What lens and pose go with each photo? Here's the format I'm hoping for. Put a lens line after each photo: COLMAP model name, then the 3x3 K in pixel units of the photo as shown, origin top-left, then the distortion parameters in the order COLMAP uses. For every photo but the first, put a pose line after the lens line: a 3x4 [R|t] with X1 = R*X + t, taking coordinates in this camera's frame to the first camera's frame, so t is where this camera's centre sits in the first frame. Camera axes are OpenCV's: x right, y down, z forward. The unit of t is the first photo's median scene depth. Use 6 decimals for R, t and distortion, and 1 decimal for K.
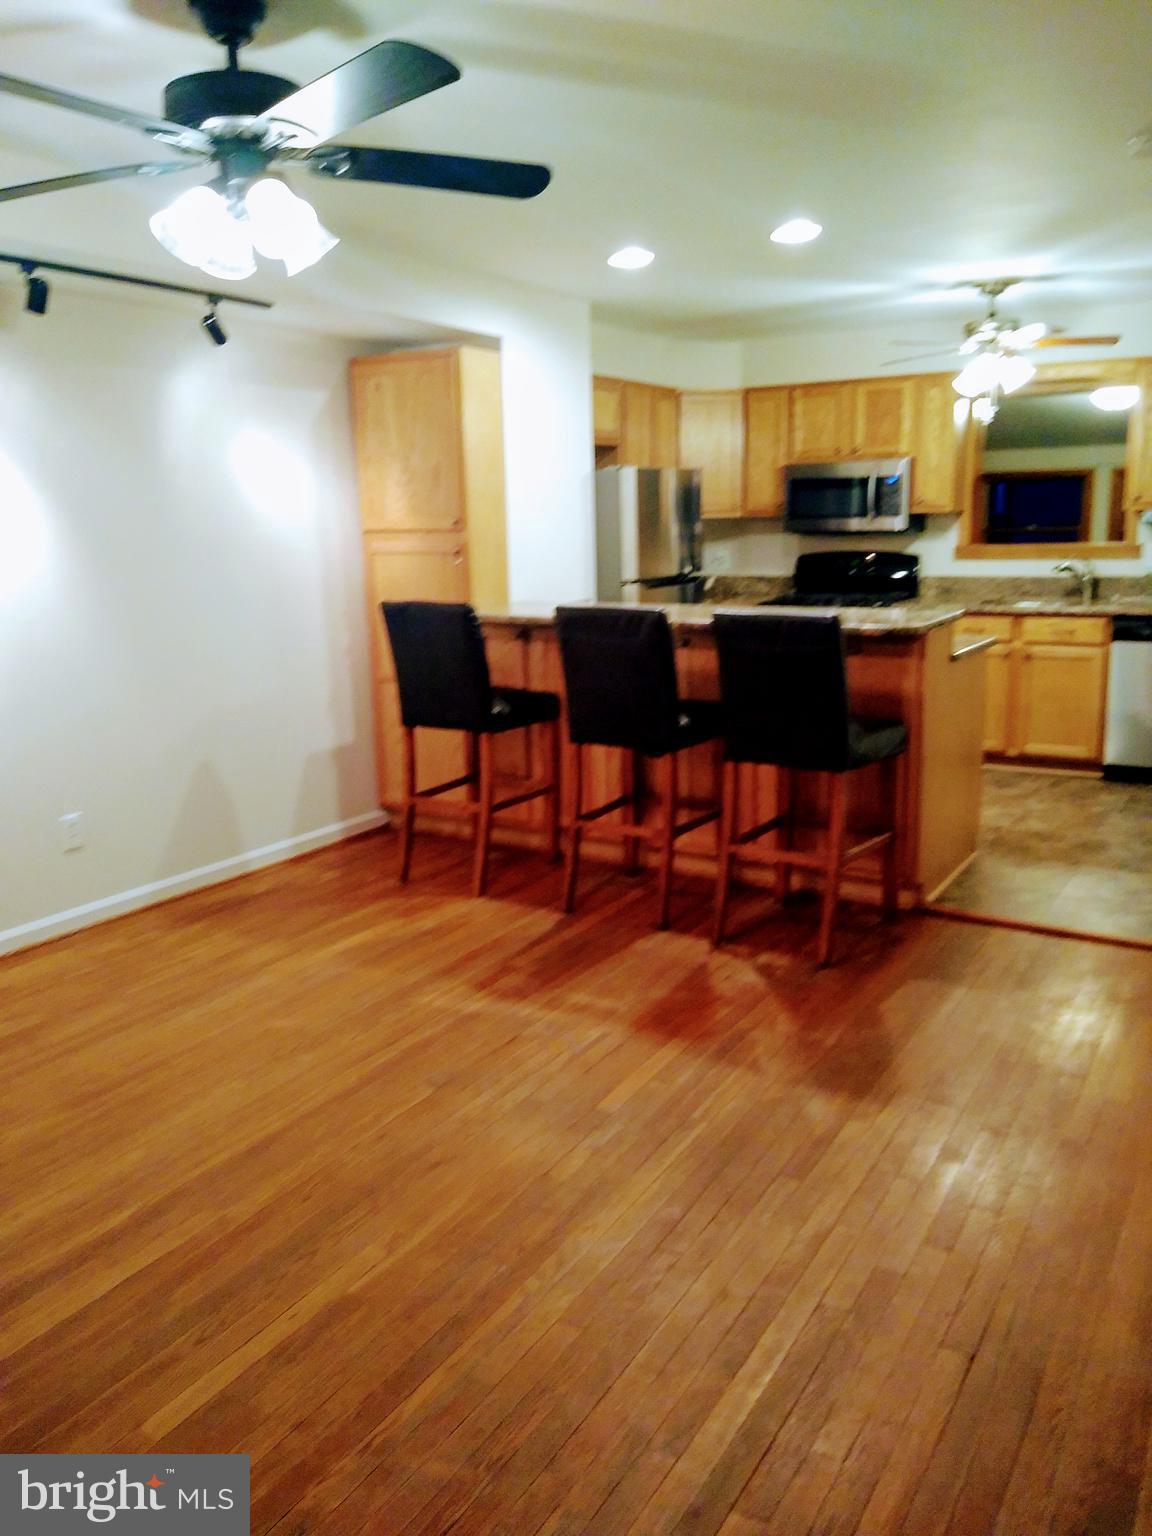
lens RADIAL K [[1219.2, 0, 583.5], [0, 1219.2, 772.1], [0, 0, 1]] dist [0.001775, -0.018976]
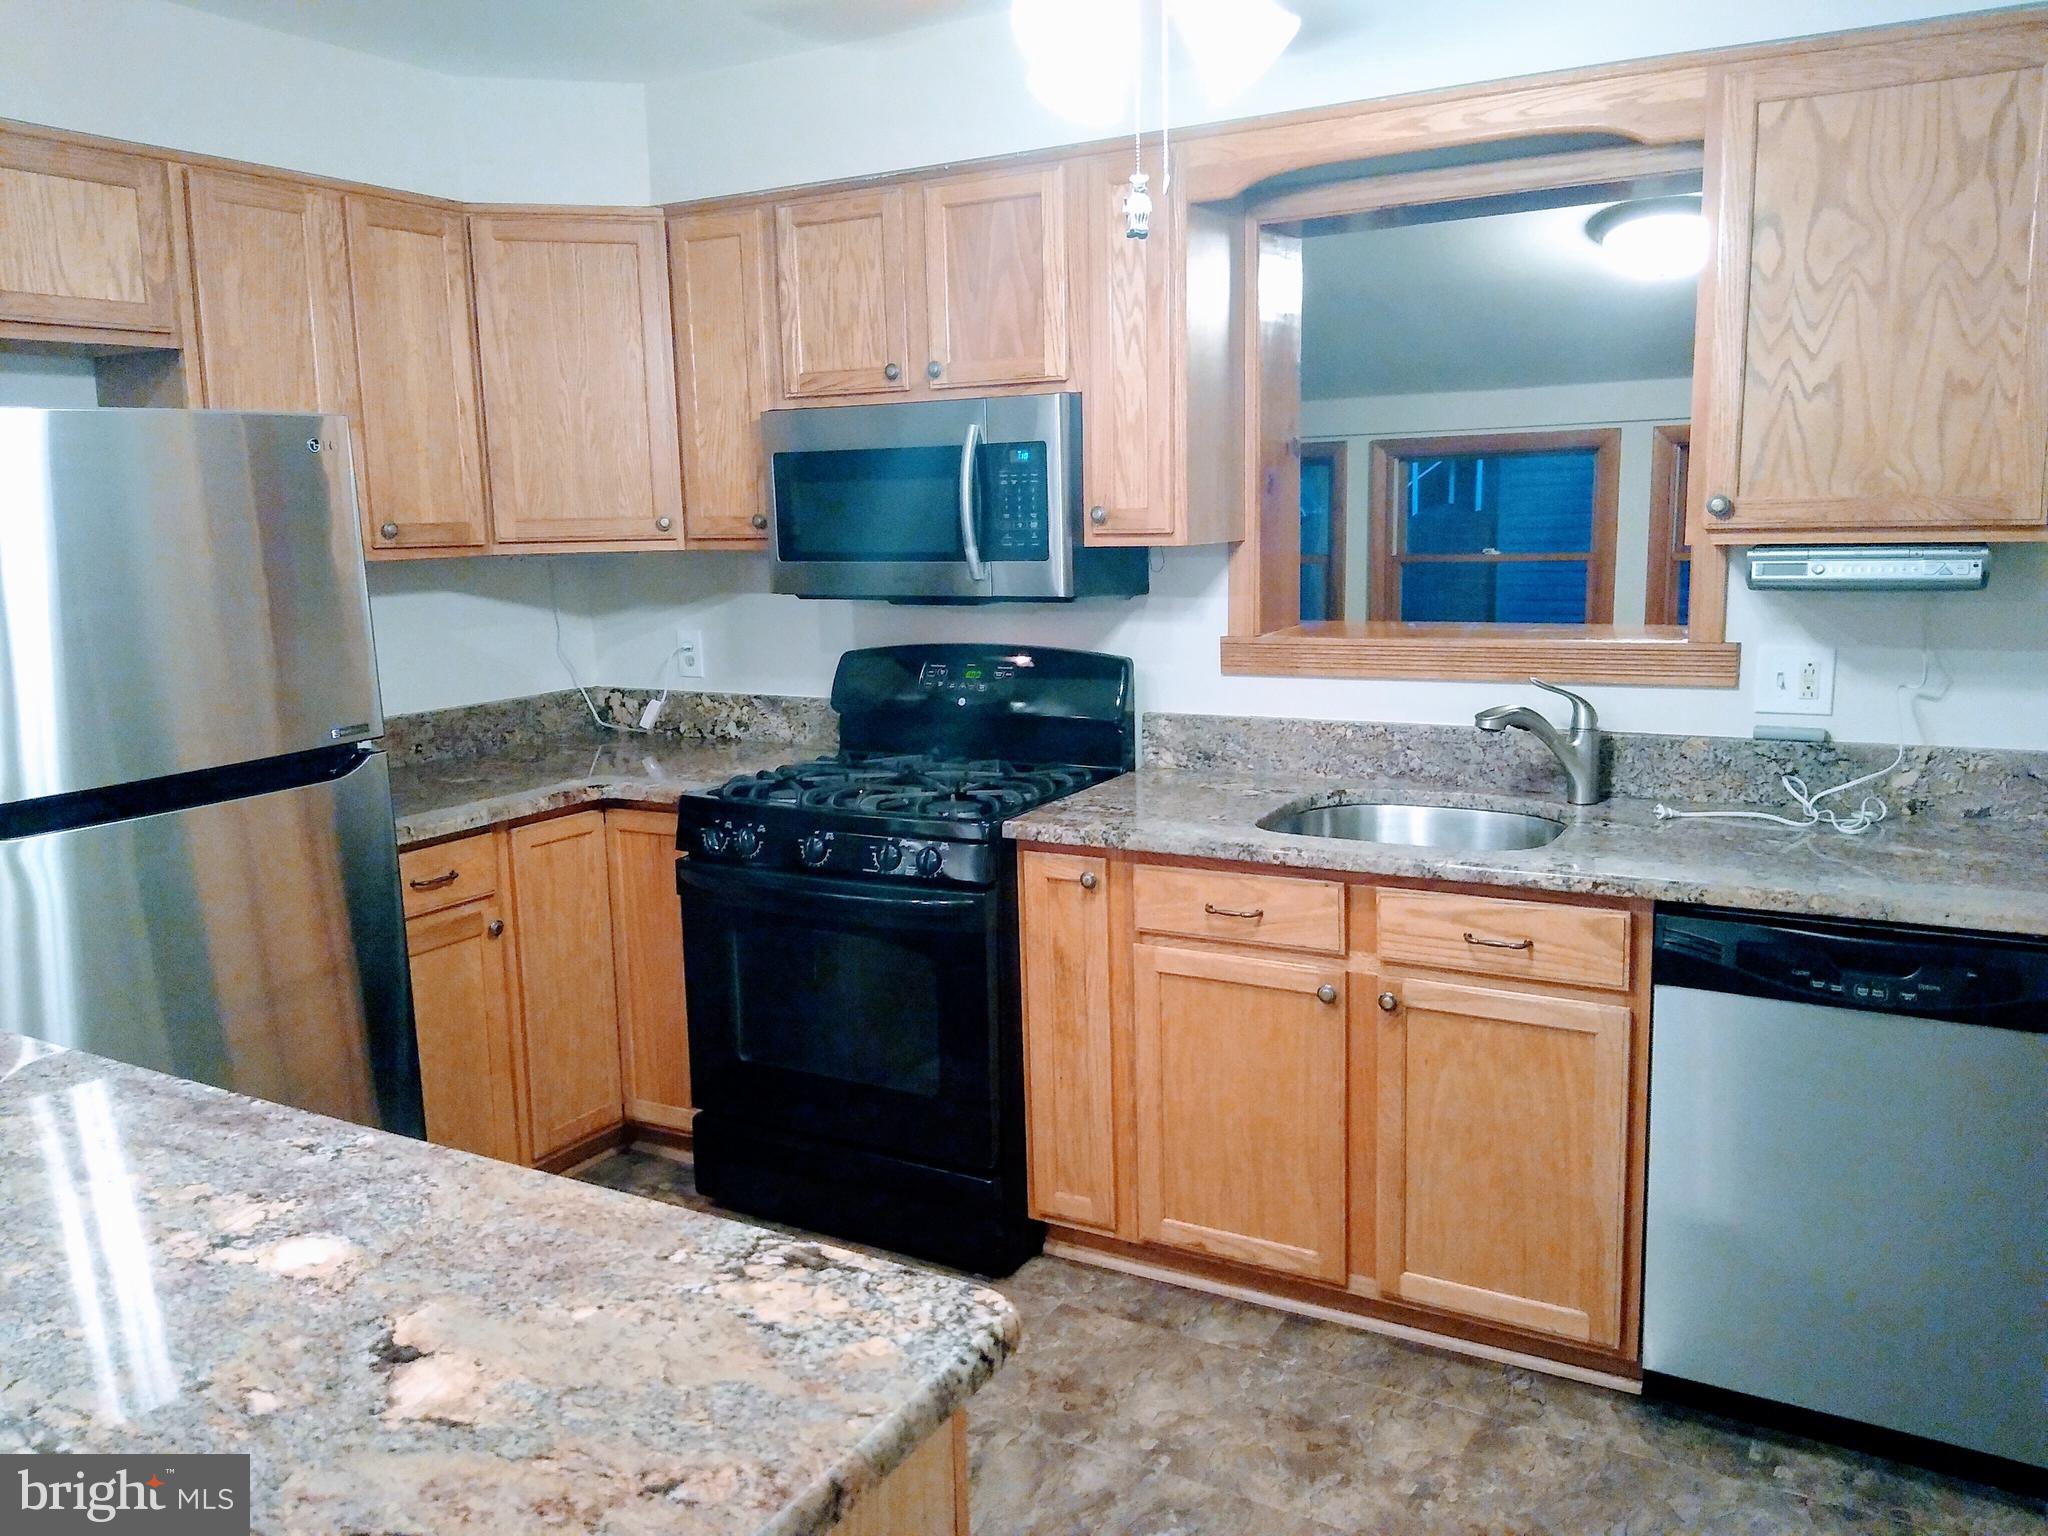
lens RADIAL K [[1625.7, 0, 1031.2], [0, 1625.7, 775.2], [0, 0, 1]] dist [0.001775, -0.018976]
pose [[0.999602, -0.004043, 0.027920, 0.239939], [0.005128, 0.999230, -0.038896, -0.129025], [-0.027741, 0.039024, 0.998853, 0.536347]]
